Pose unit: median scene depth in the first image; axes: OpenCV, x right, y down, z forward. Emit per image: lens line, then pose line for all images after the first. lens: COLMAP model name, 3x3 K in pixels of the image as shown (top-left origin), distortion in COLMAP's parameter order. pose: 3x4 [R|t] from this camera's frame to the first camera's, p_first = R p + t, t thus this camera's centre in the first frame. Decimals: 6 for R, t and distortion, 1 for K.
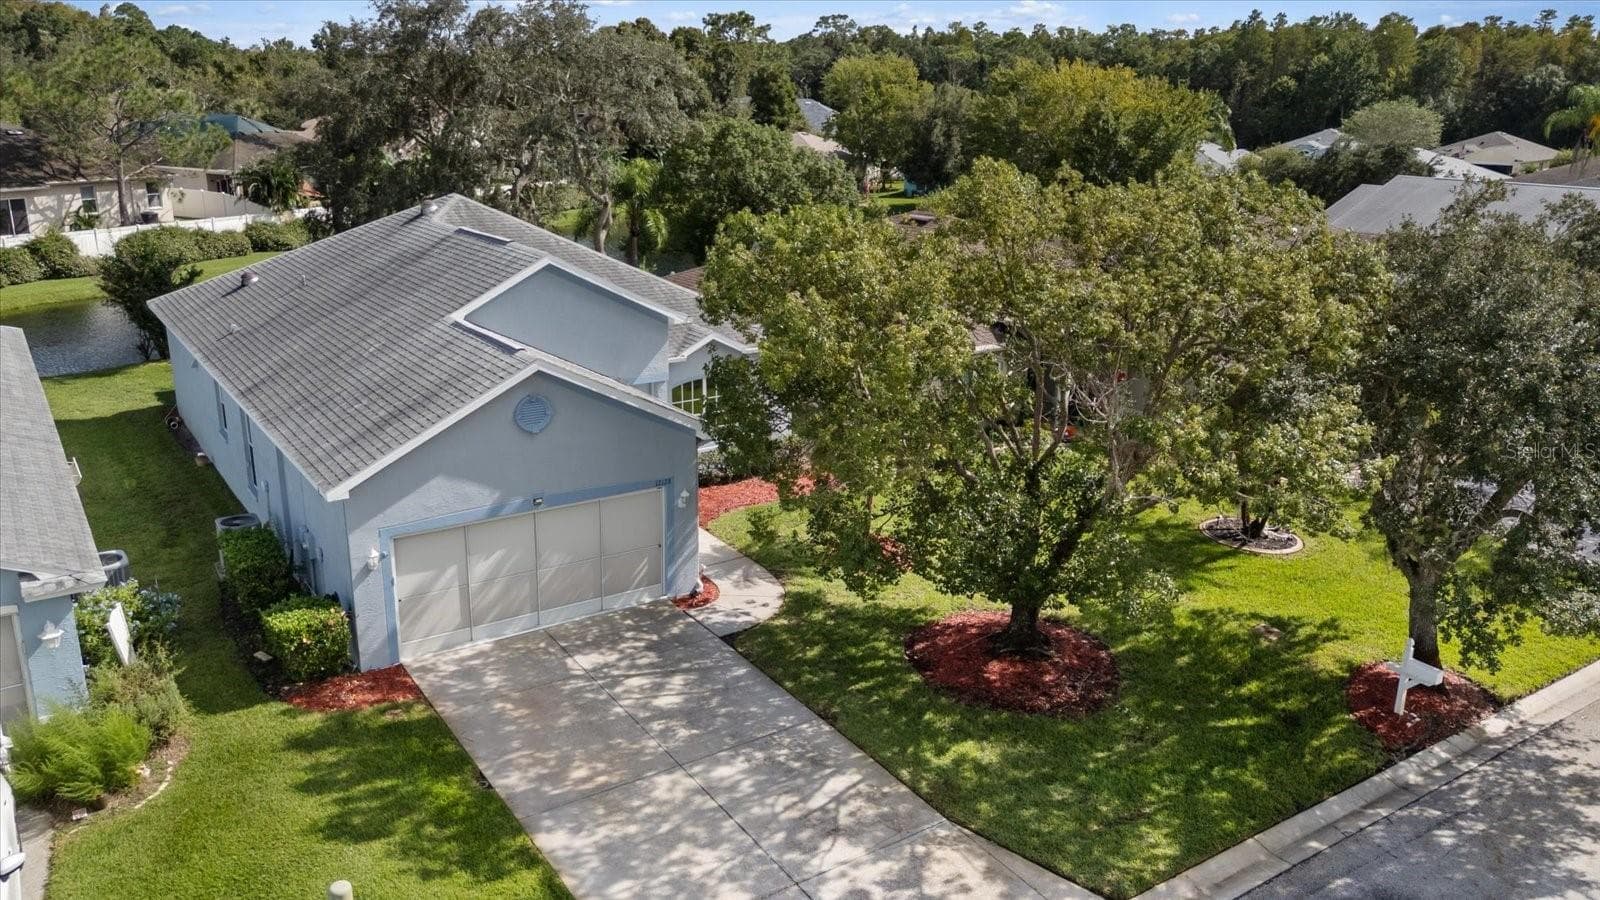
lens RADIAL K [[1179.2, 0, 804.1], [0, 1179.2, 460.1], [0, 0, 1]] dist [0.045319, -0.037130]
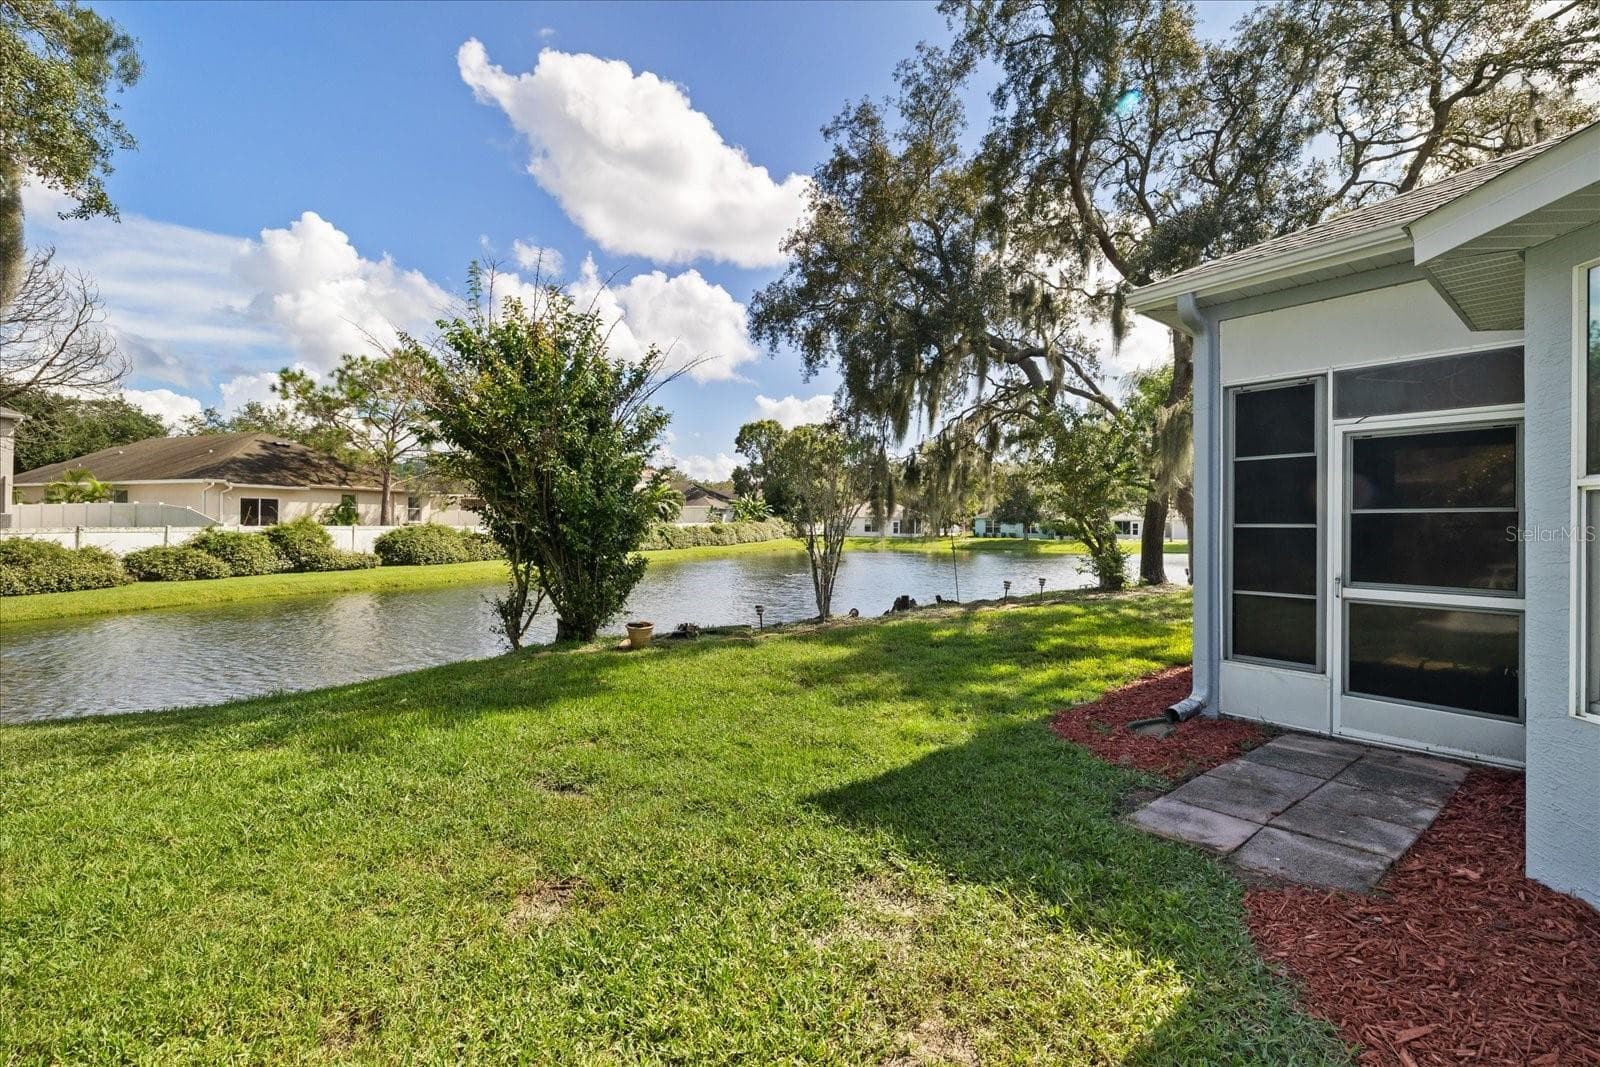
lens RADIAL K [[672.6, 0, 796.8], [0, 672.6, 530.2], [0, 0, 1]] dist [-0.000660, 0.000172]
pose [[0.997202, -0.011083, 0.073923, -1.024466], [0.031786, 0.957950, -0.285169, -0.123265], [-0.067654, 0.286720, 0.955622, 1.694739]]
